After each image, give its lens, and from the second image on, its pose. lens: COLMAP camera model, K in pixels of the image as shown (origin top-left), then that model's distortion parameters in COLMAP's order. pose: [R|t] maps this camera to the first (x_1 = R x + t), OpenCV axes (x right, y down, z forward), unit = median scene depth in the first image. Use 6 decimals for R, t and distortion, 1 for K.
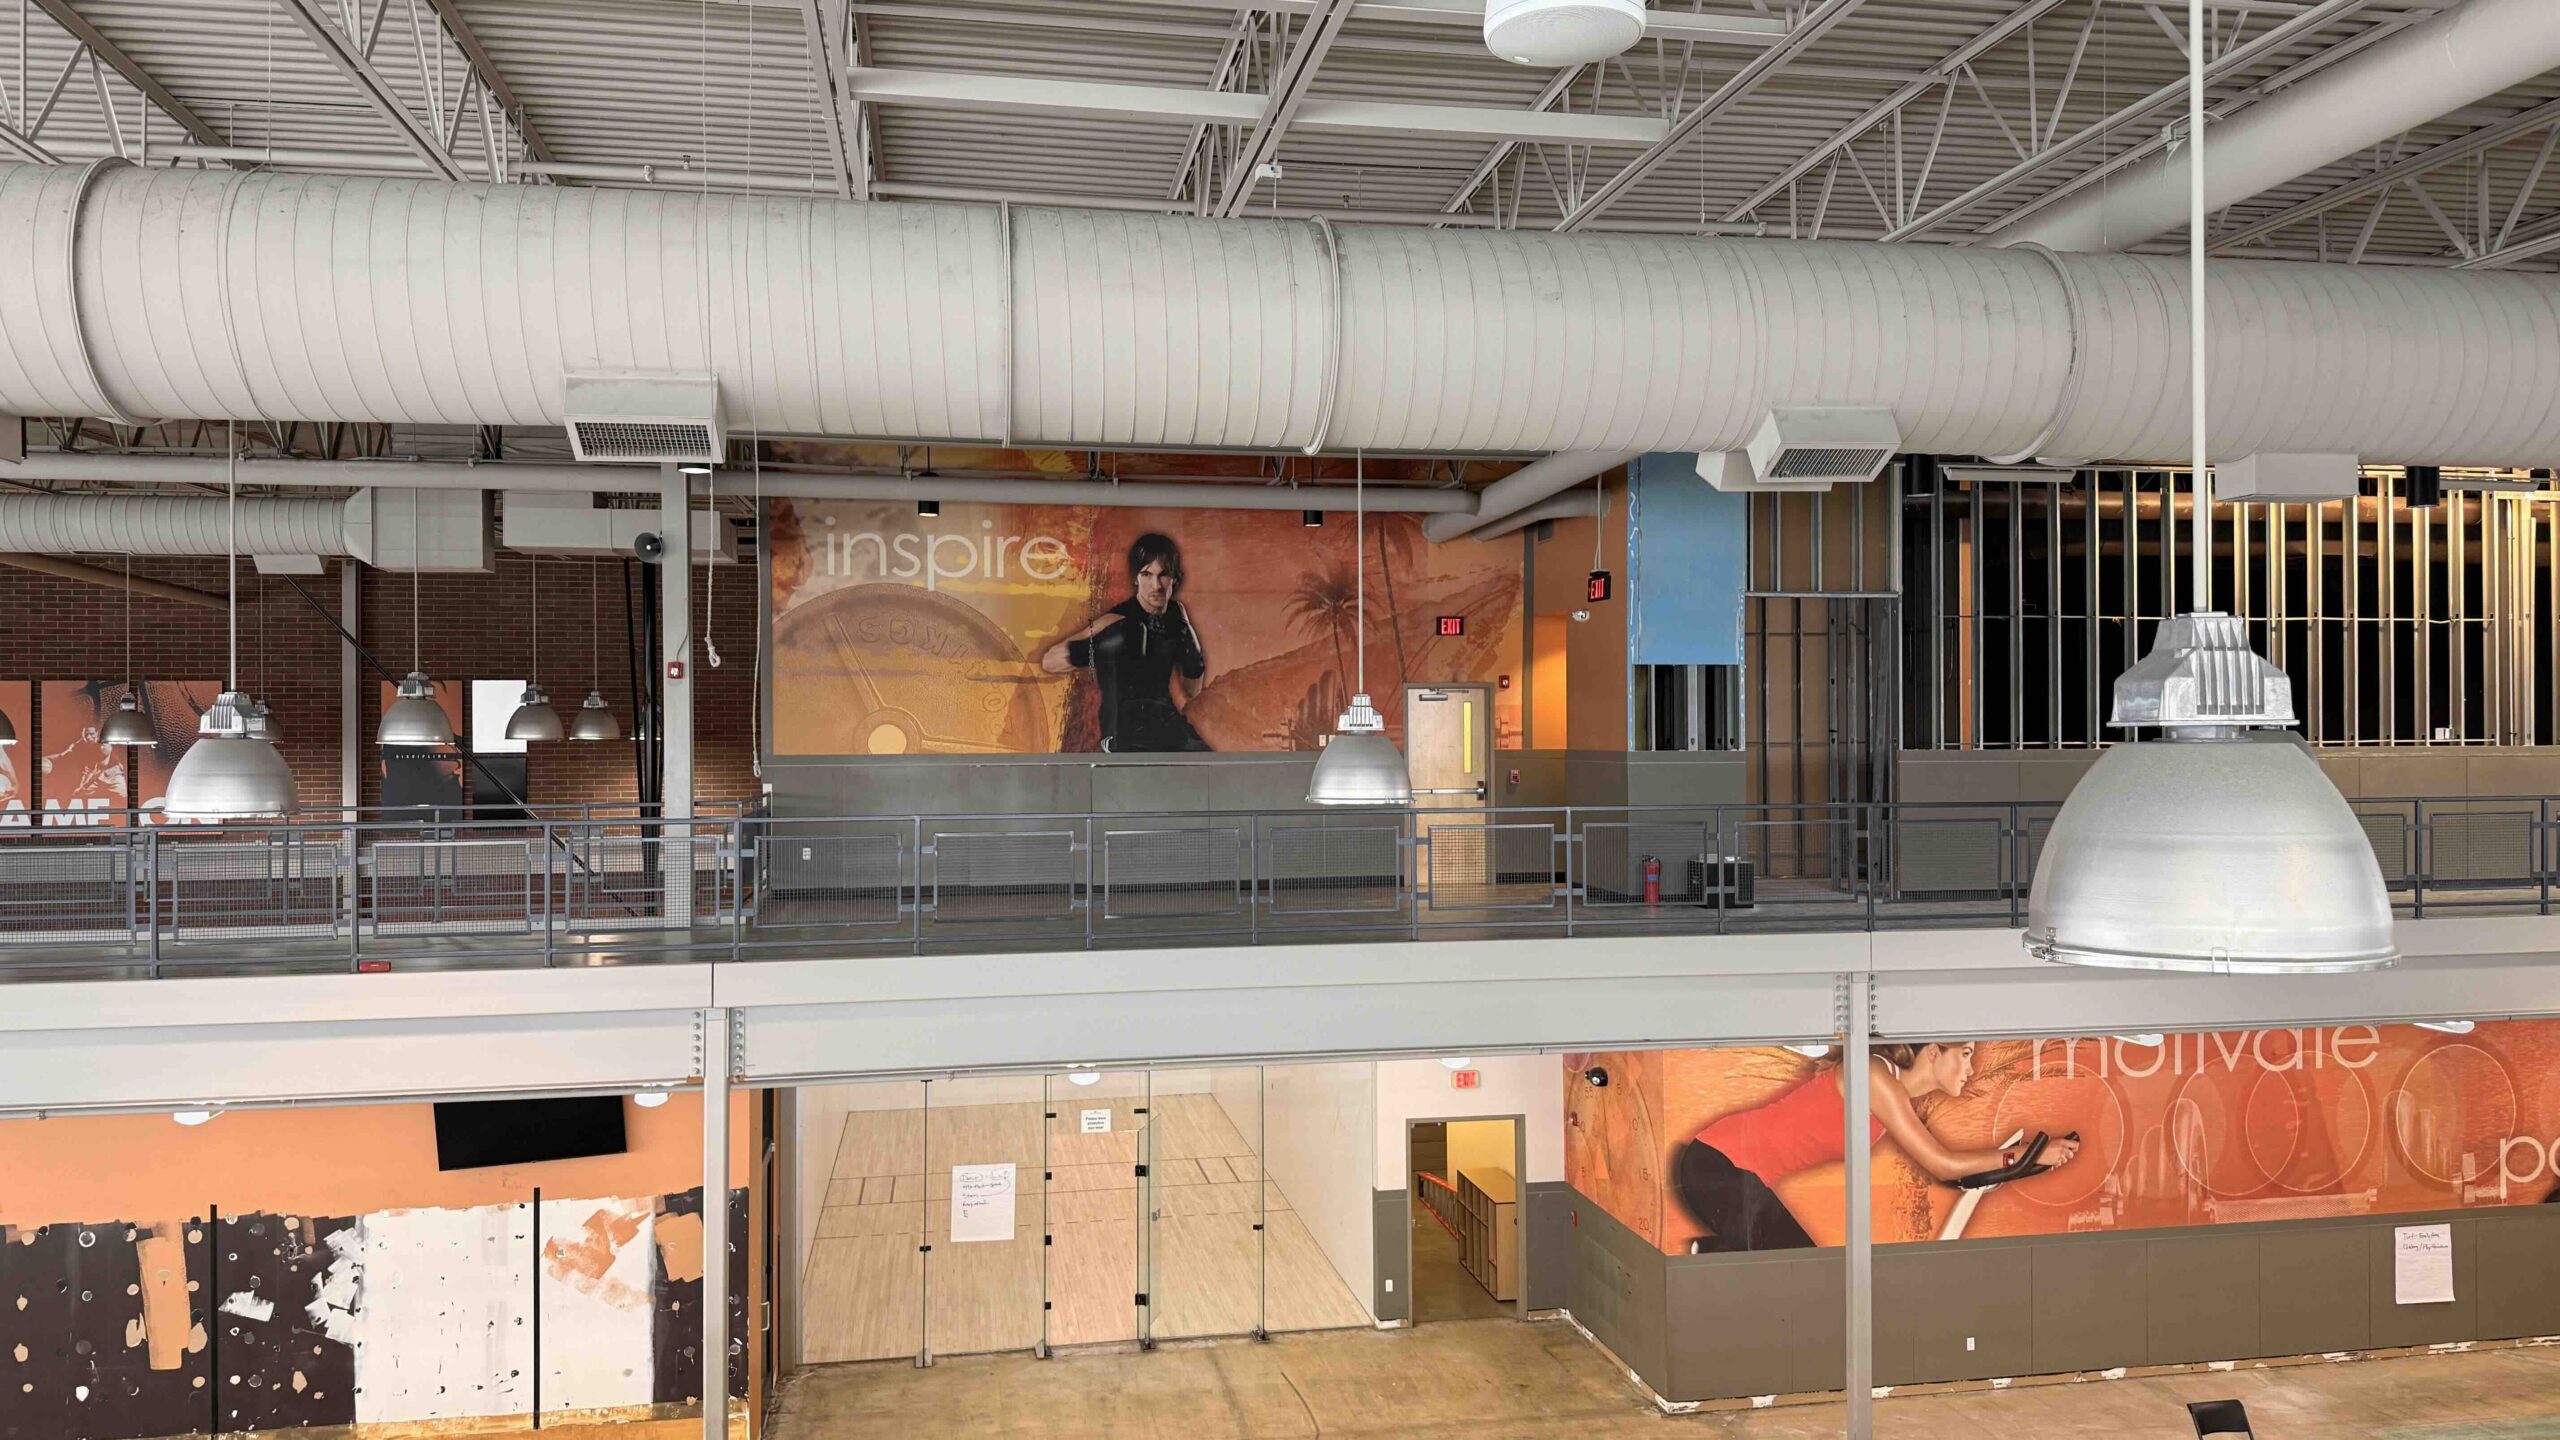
lens RADIAL K [[1838.6, 0, 1281.0], [0, 1838.6, 727.9], [0, 0, 1]] dist [-0.006917, -0.012412]
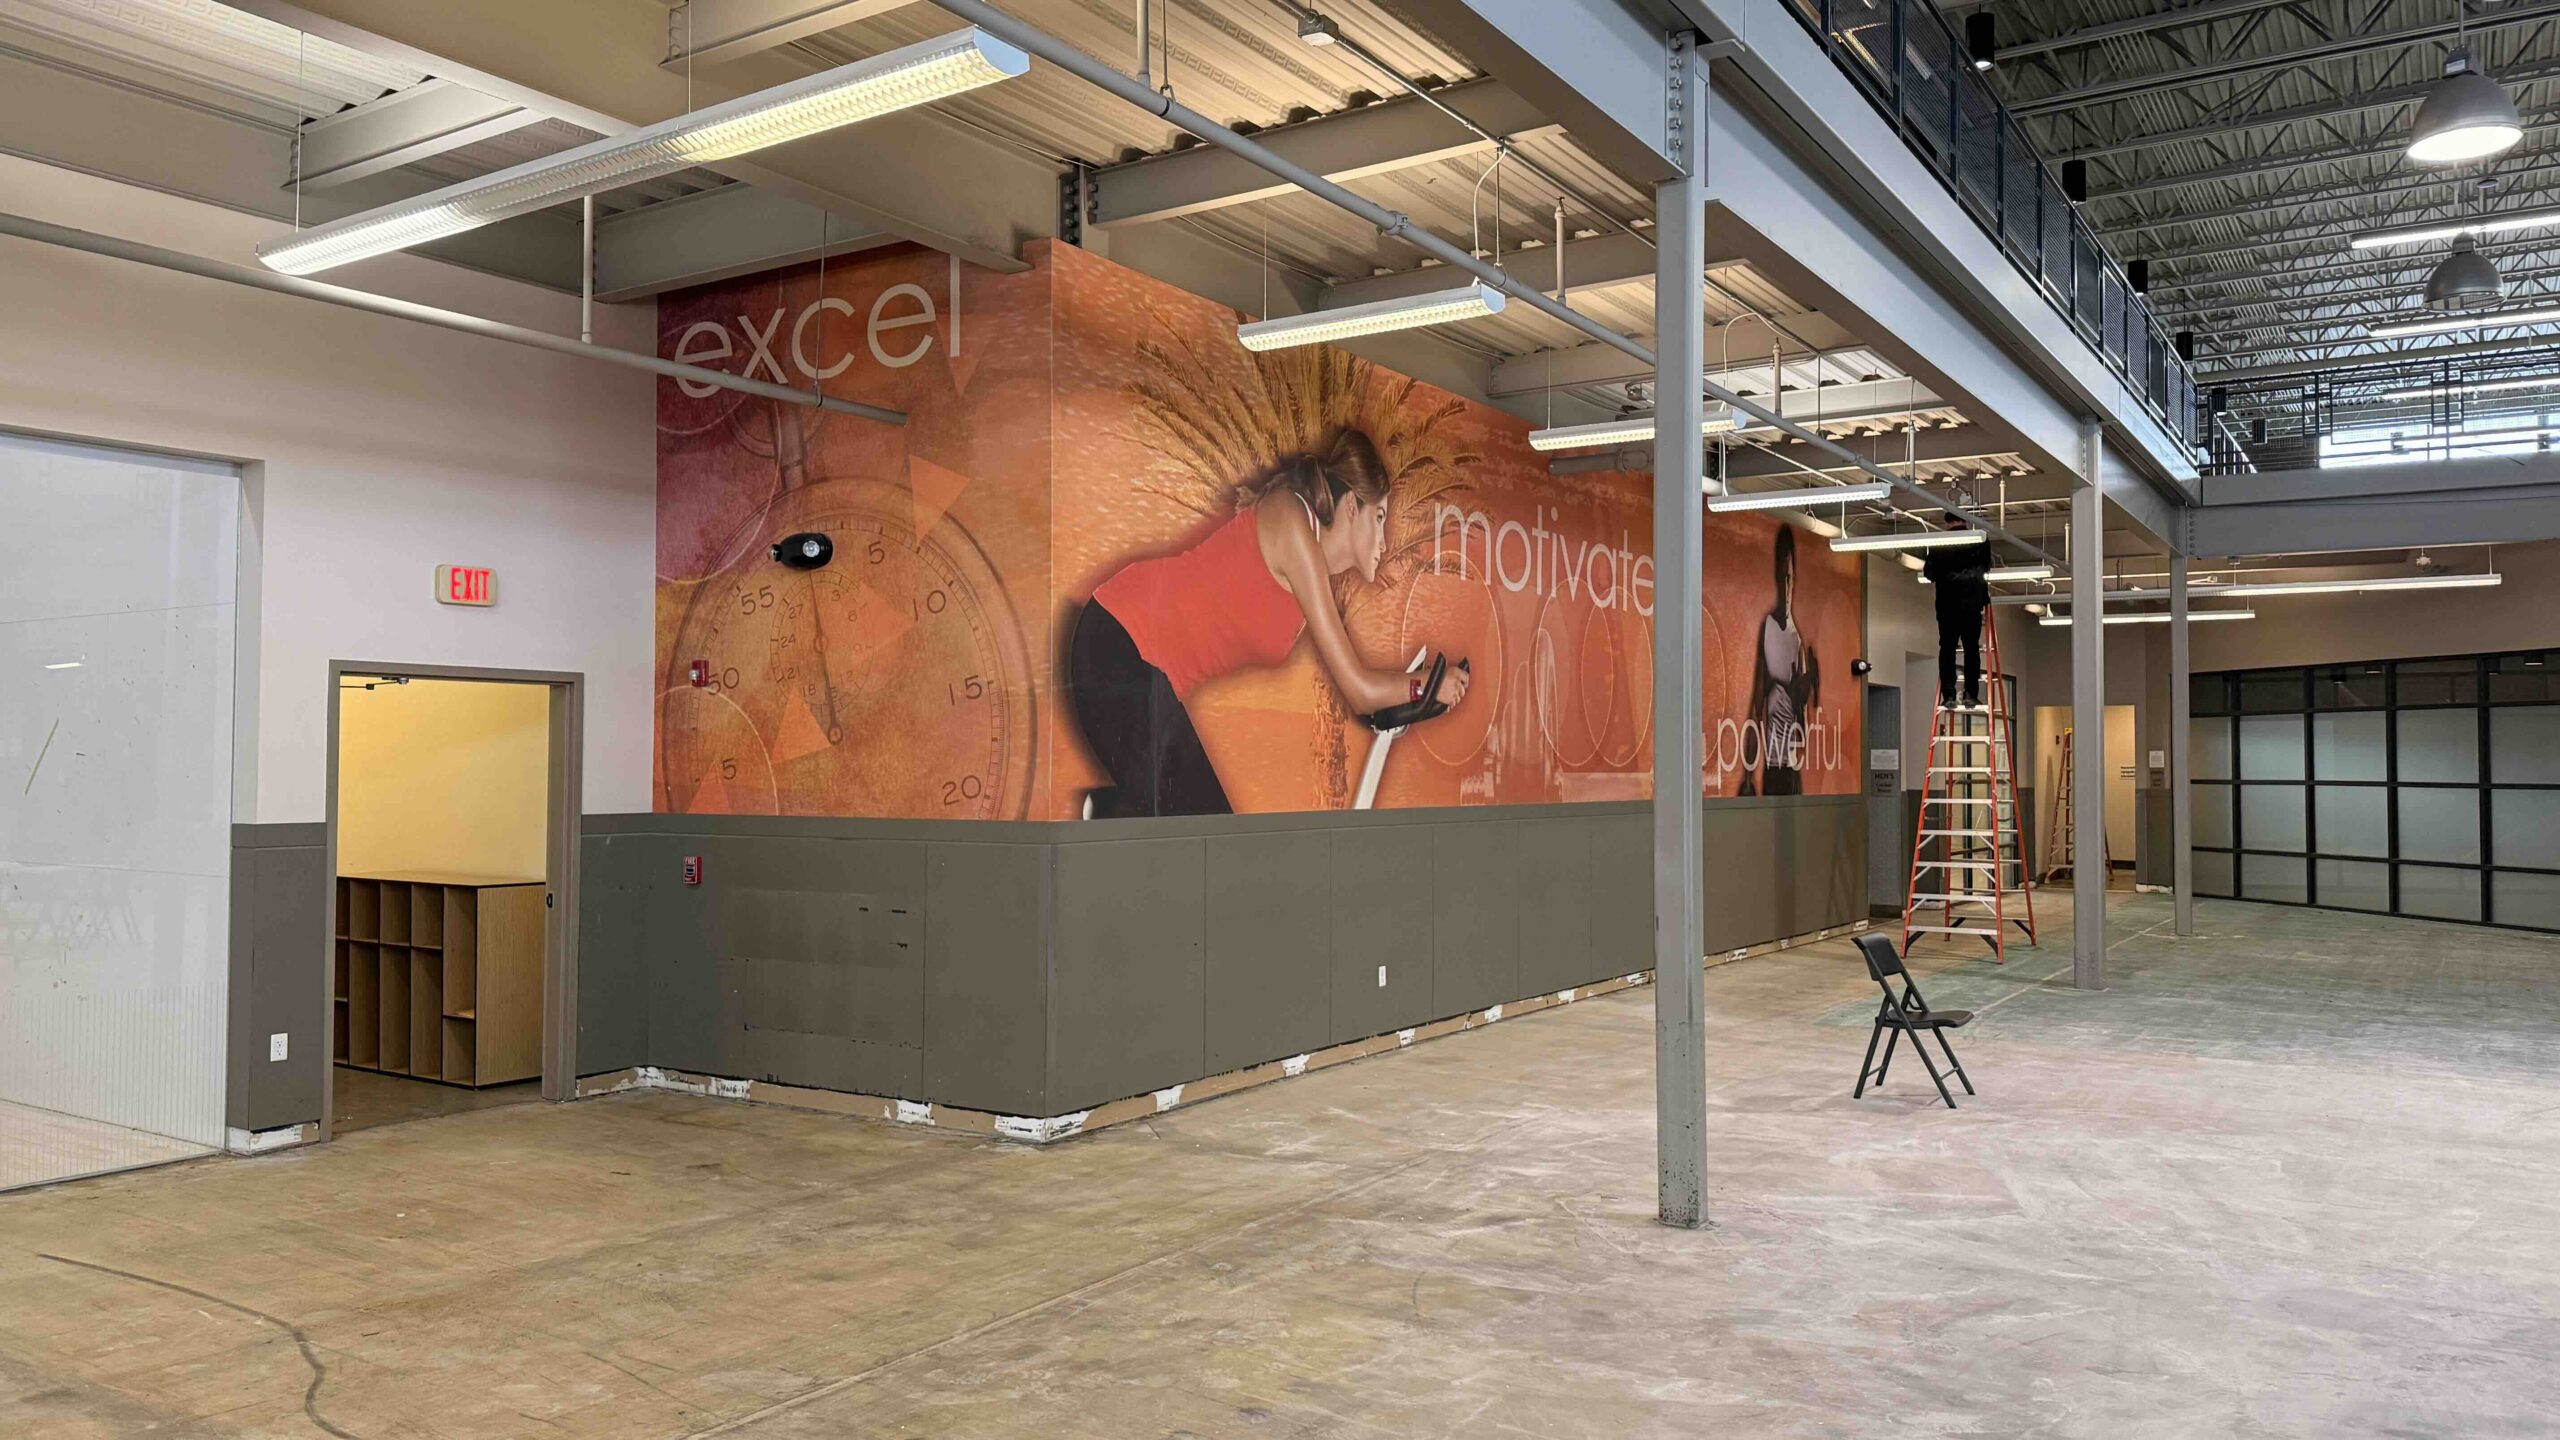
lens RADIAL K [[1838.6, 0, 1278.1], [0, 1838.6, 712.2], [0, 0, 1]] dist [-0.006917, -0.012412]
pose [[0.674791, 0.032535, 0.737291, -0.117435], [-0.008607, 0.999307, -0.036220, 0.267879], [-0.737959, 0.018095, 0.674603, 0.597070]]
